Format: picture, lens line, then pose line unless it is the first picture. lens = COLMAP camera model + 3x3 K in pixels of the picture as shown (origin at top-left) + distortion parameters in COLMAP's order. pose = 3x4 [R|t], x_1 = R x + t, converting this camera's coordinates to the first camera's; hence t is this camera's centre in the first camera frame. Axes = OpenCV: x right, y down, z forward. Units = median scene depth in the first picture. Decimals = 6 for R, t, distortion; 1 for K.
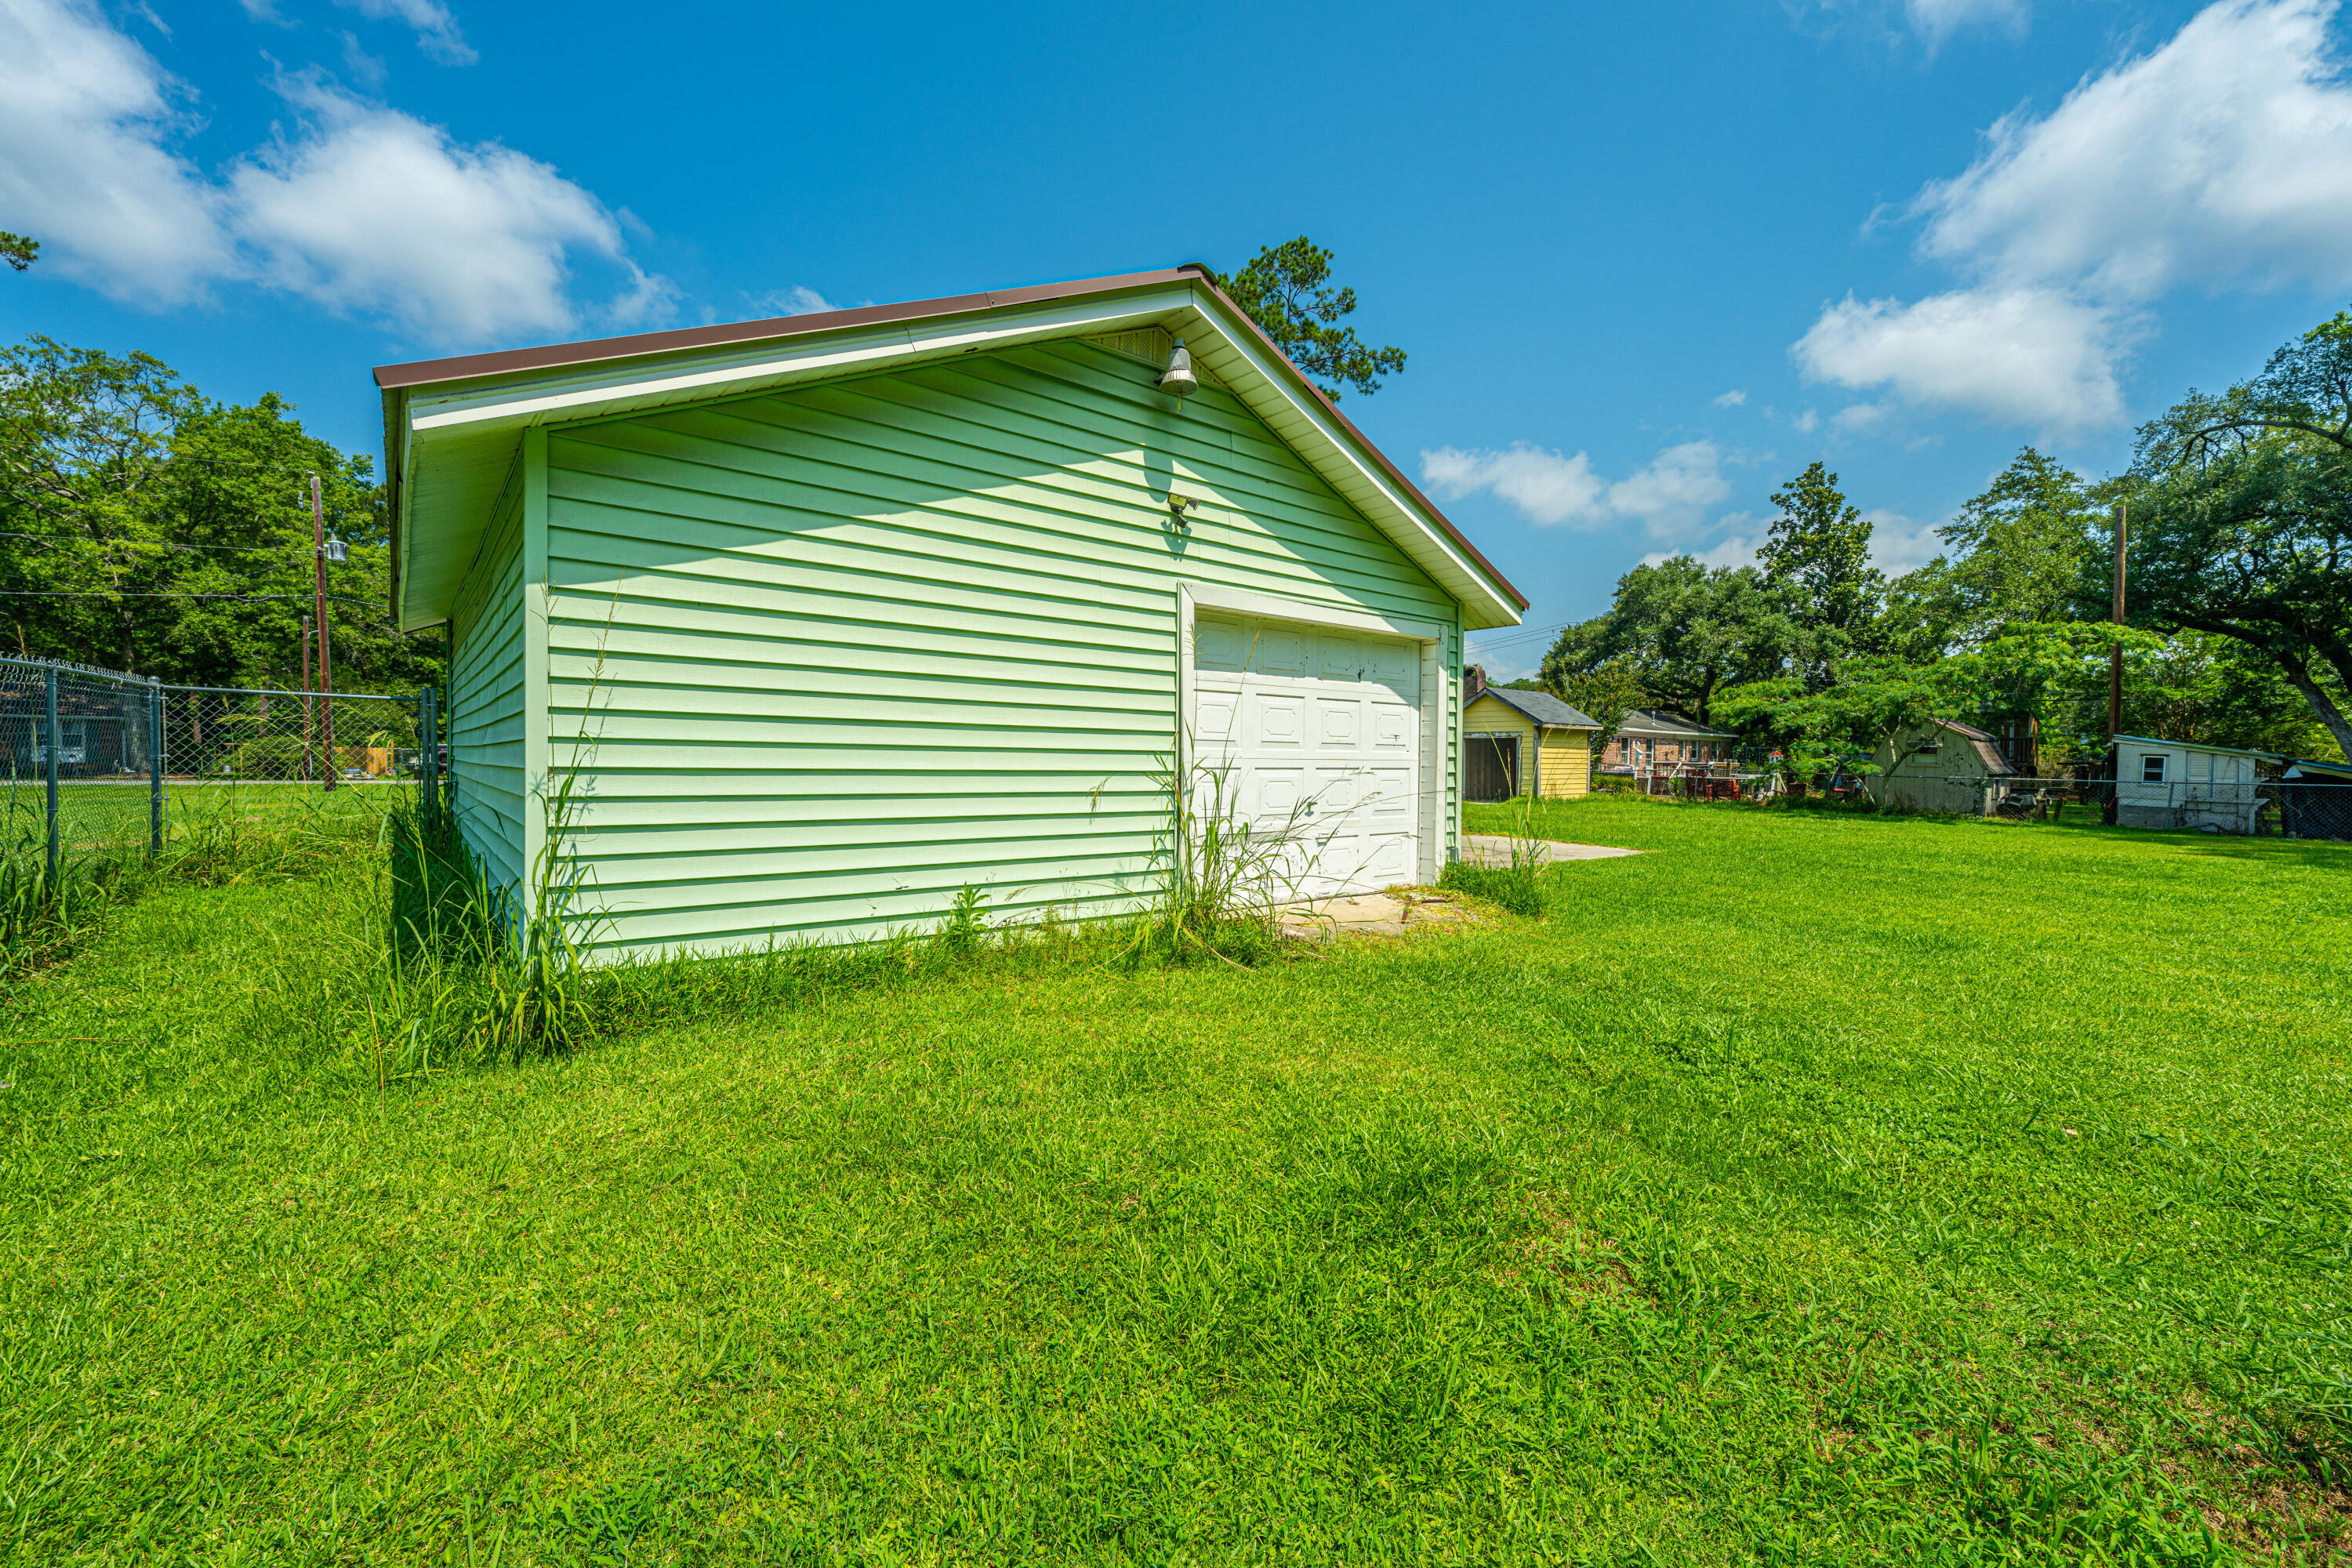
lens RADIAL K [[943.2, 0, 1181.7], [0, 943.2, 804.1], [0, 0, 1]] dist [0.000462, -0.000482]
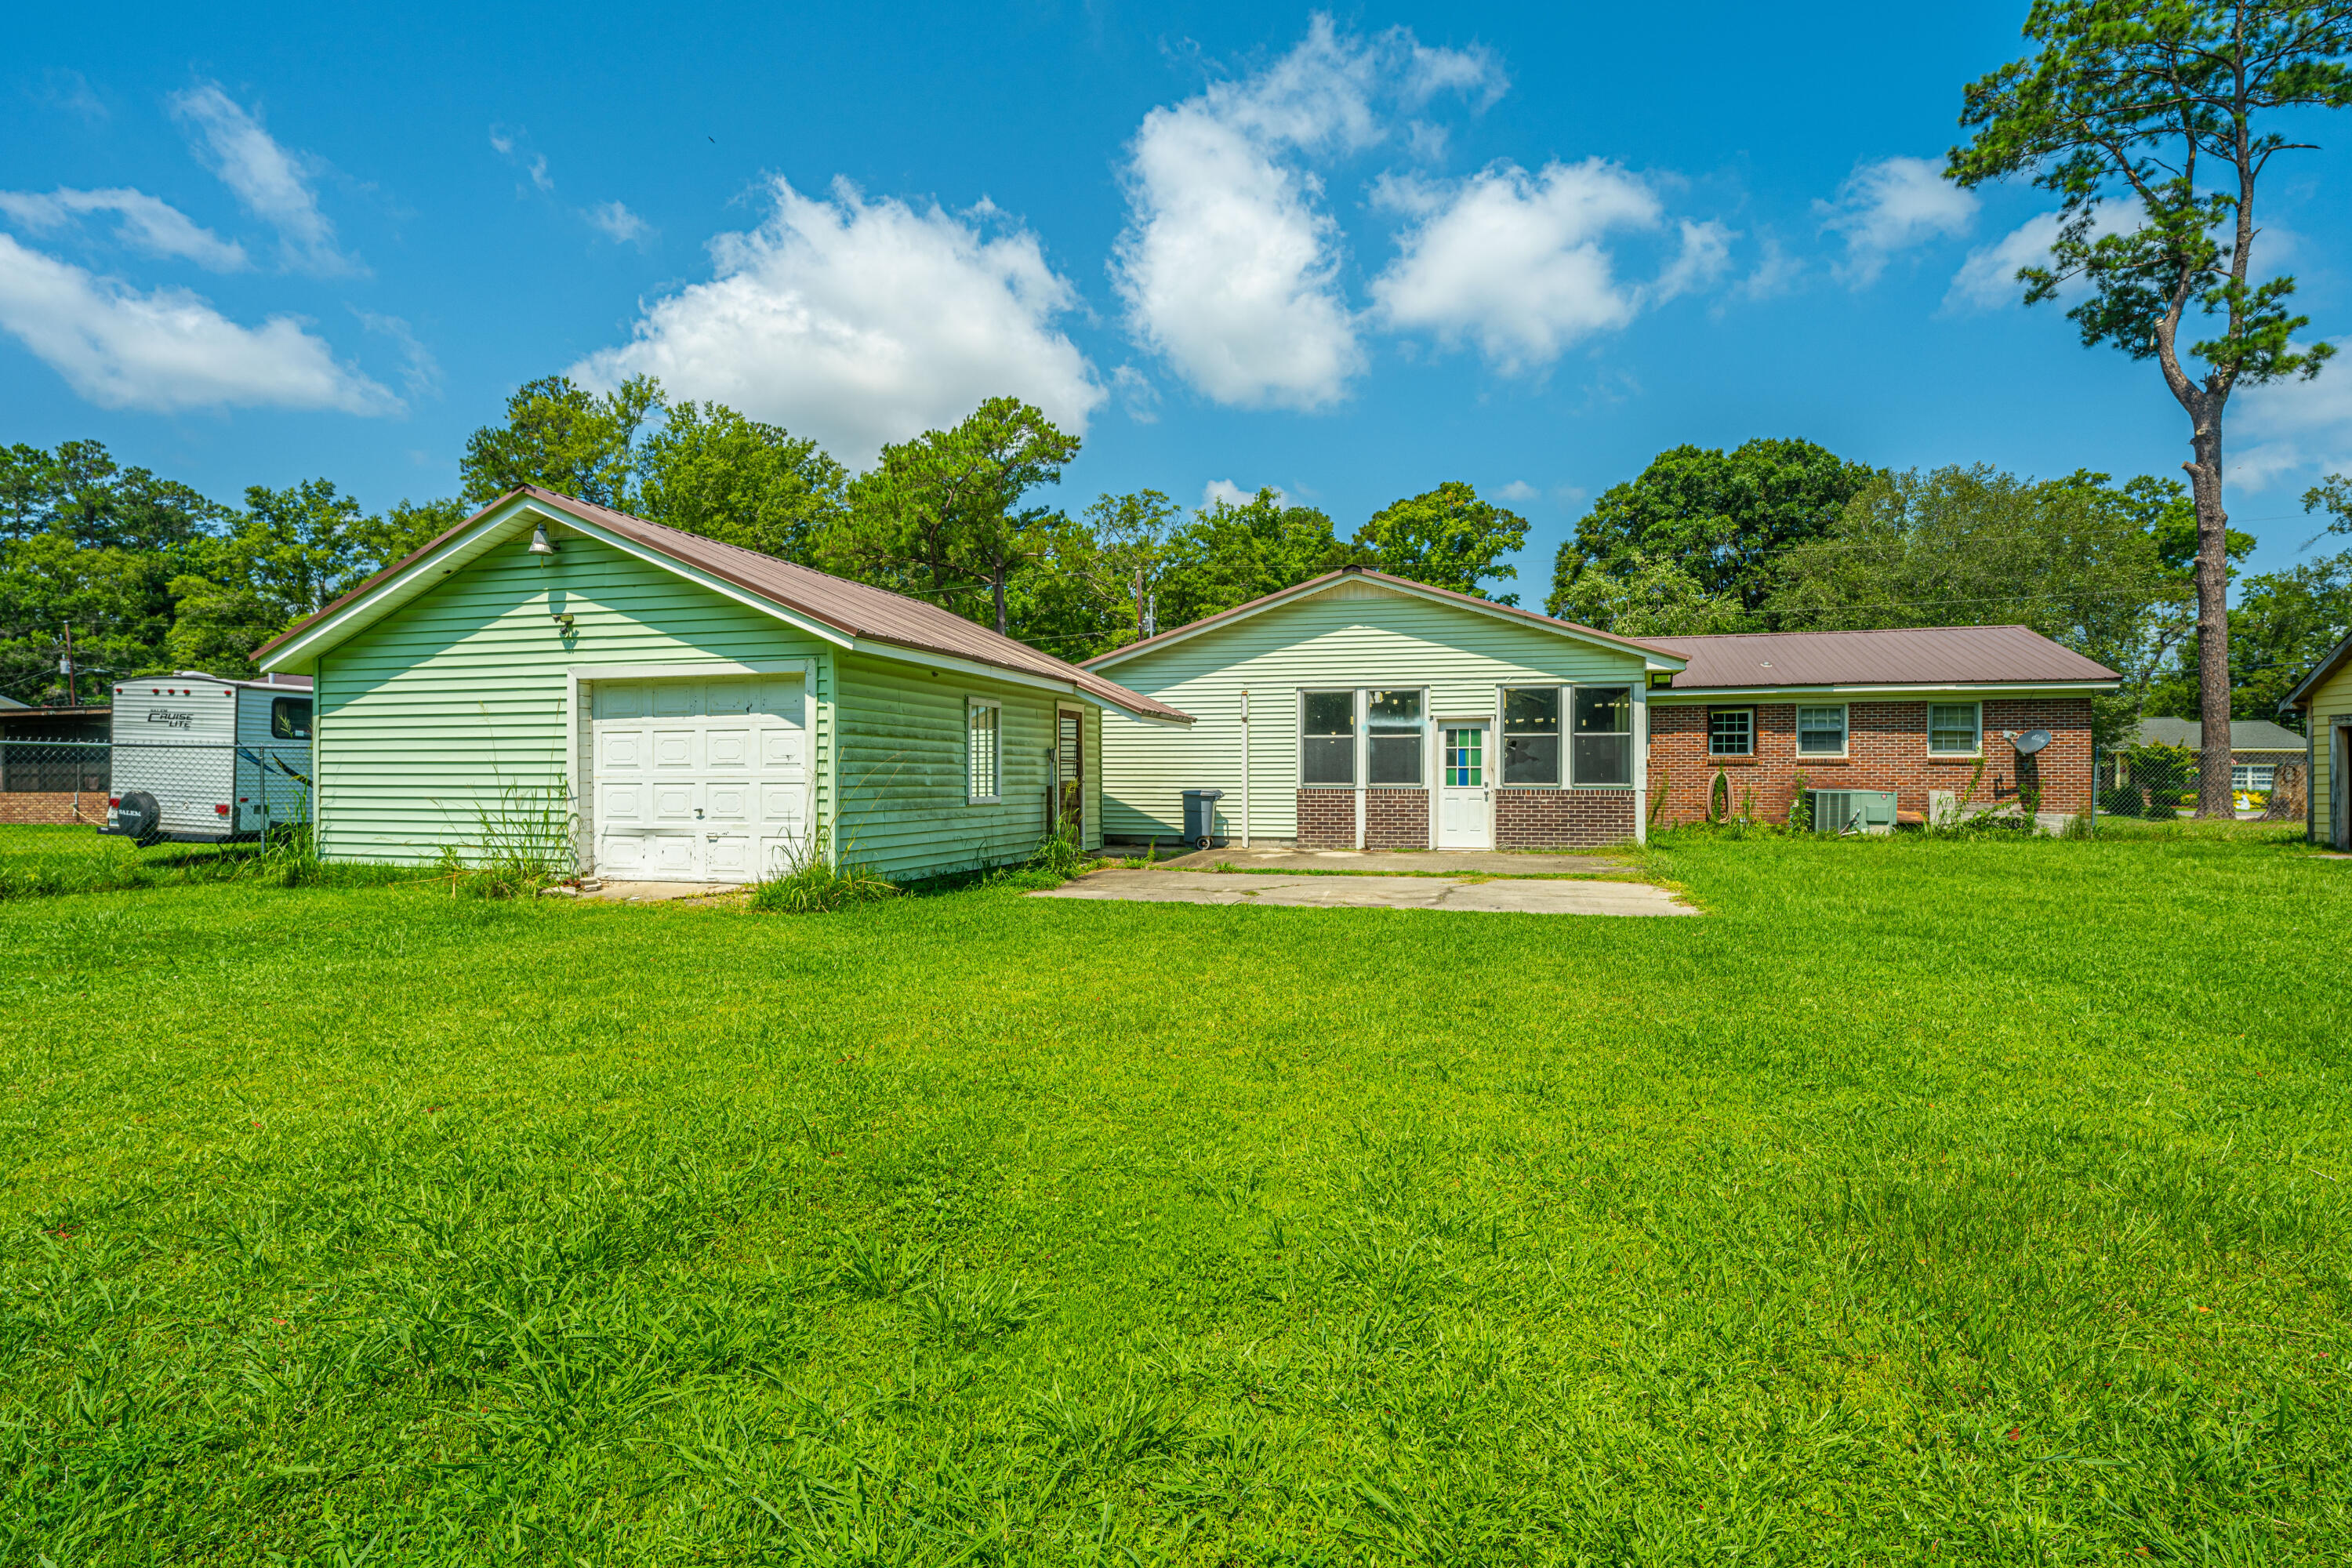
lens RADIAL K [[1149.0, 0, 1174.2], [0, 1149.0, 826.0], [0, 0, 1]] dist [-0.003686, -0.000675]
pose [[0.569590, 0.019660, -0.821694, 2.152448], [-0.030582, 0.999529, 0.002716, -0.003731], [0.821360, 0.023582, 0.569922, 0.731087]]
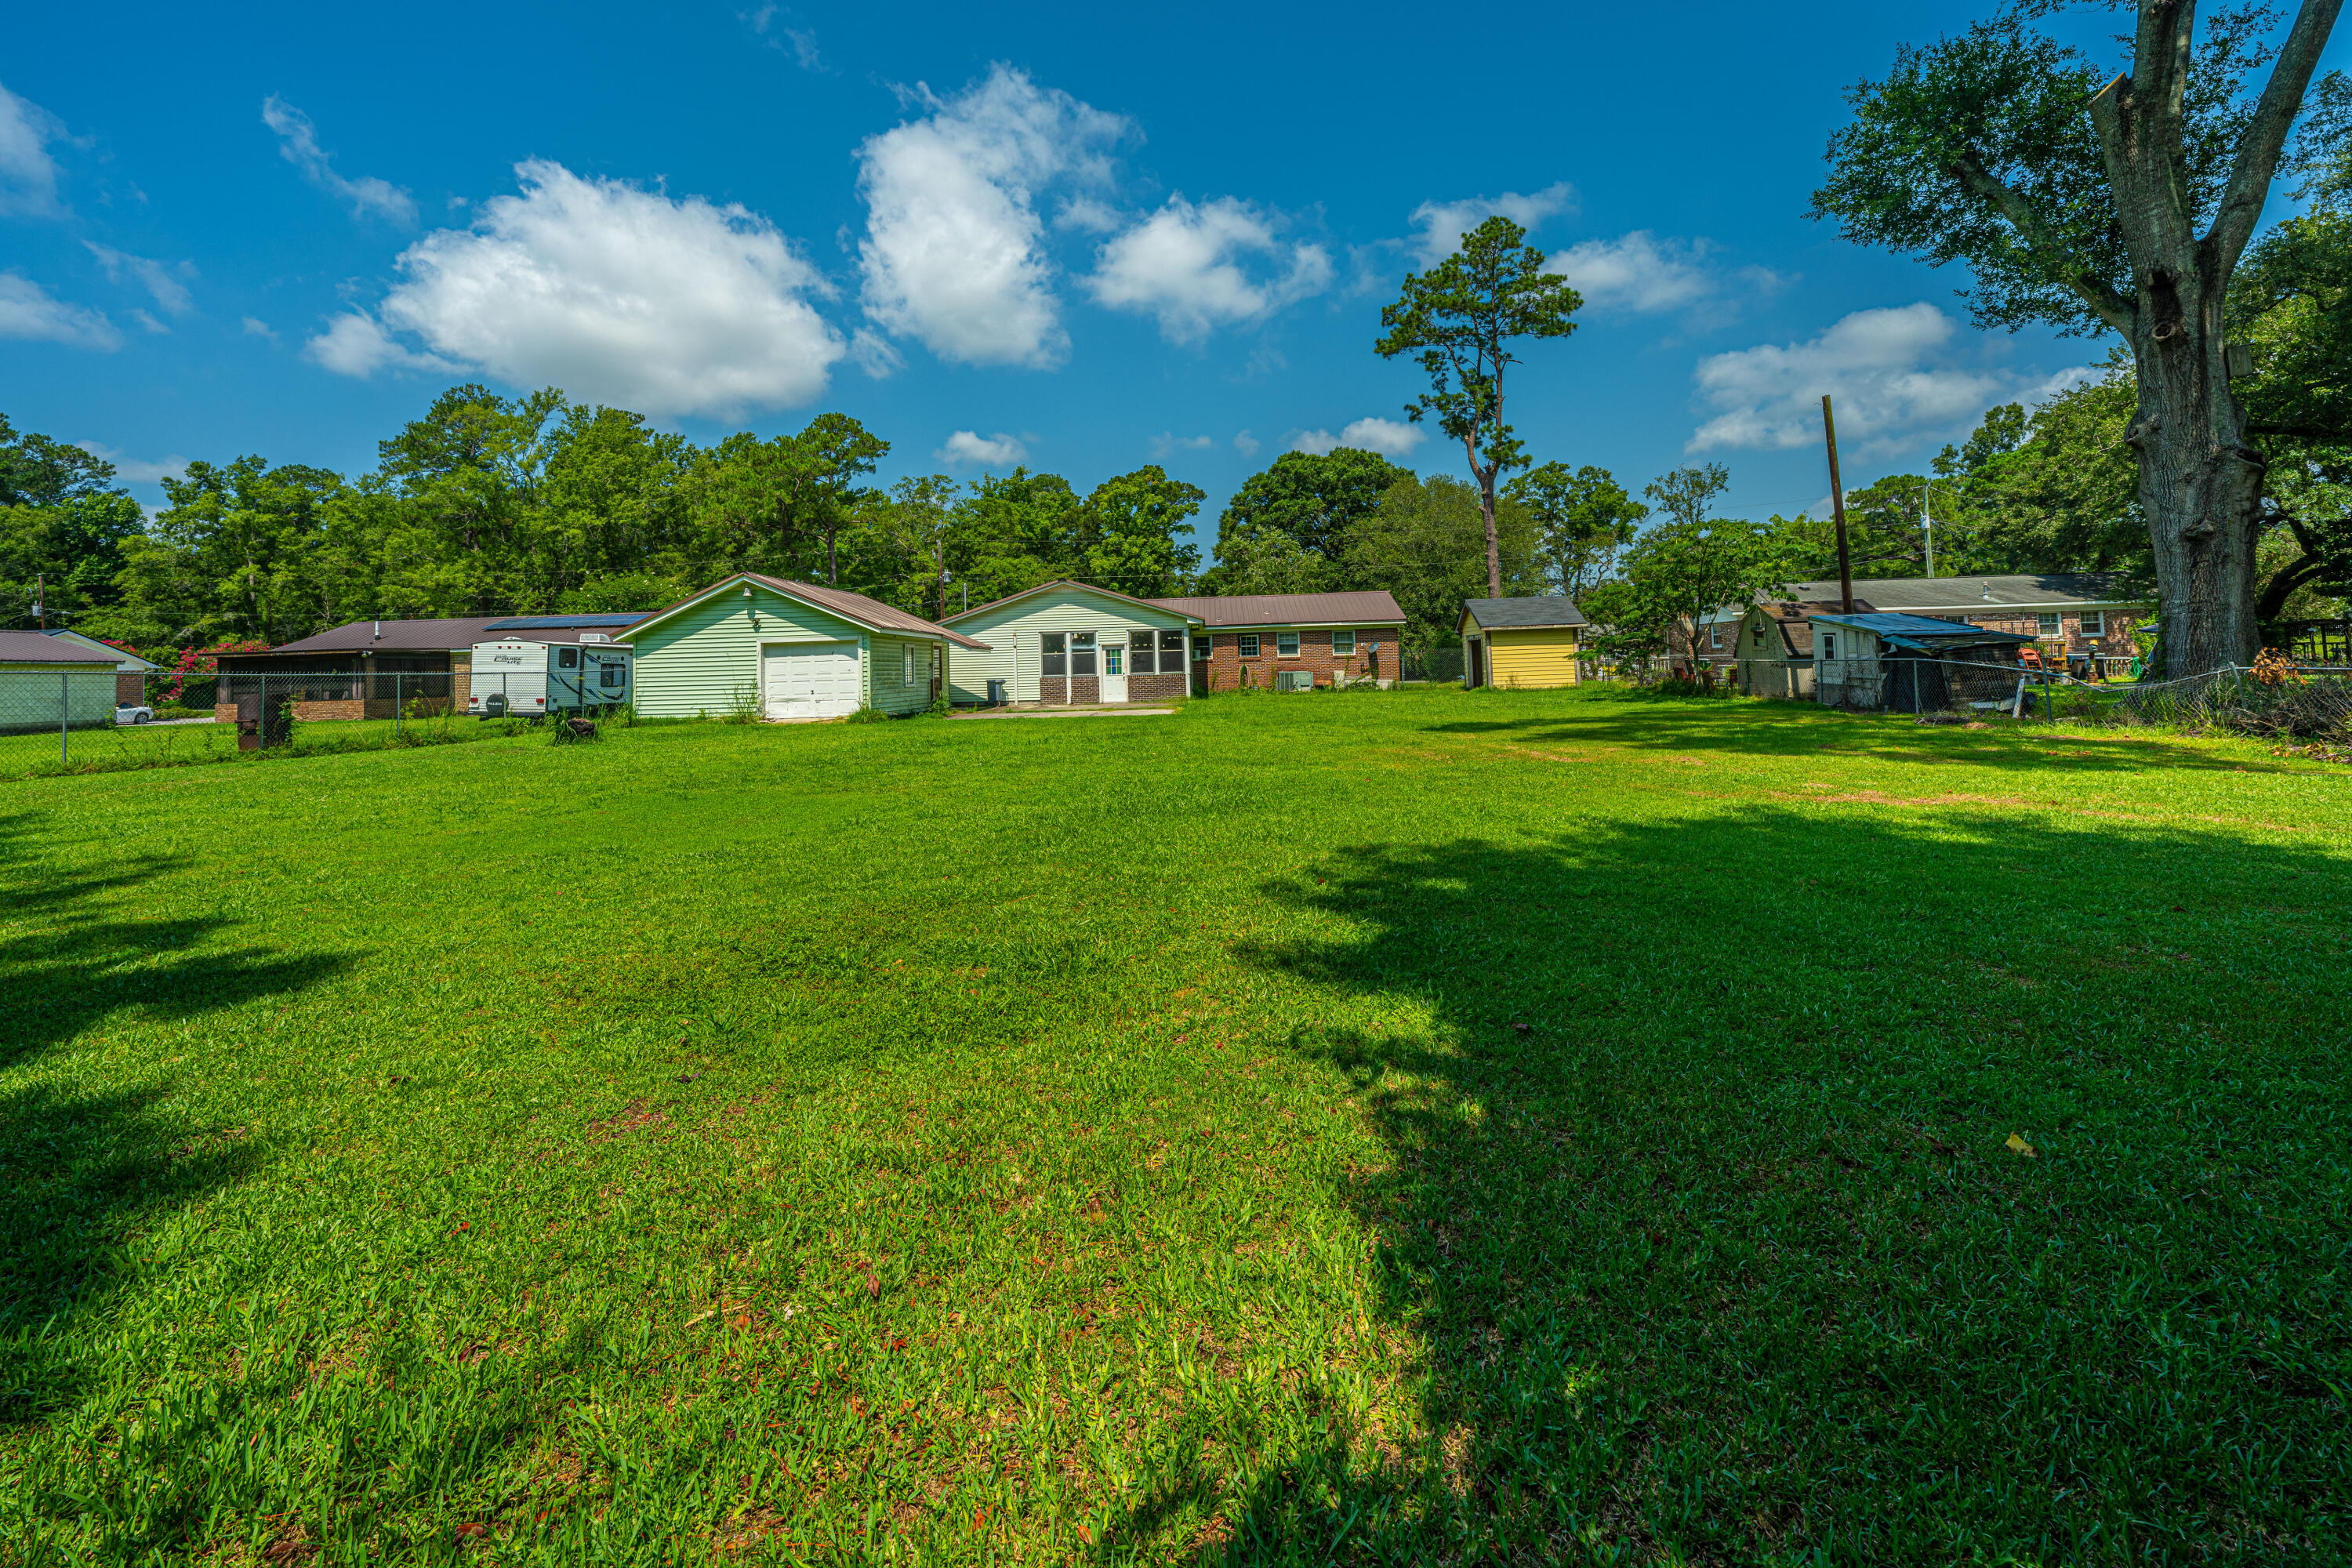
lens RADIAL K [[1012.1, 0, 1167.9], [0, 1012.1, 695.2], [0, 0, 1]] dist [-0.011240, 0.001050]
pose [[0.731006, -0.019793, -0.682084, 4.335258], [0.006911, 0.999743, -0.021604, 0.125042], [0.682336, 0.011079, 0.730955, -1.020313]]
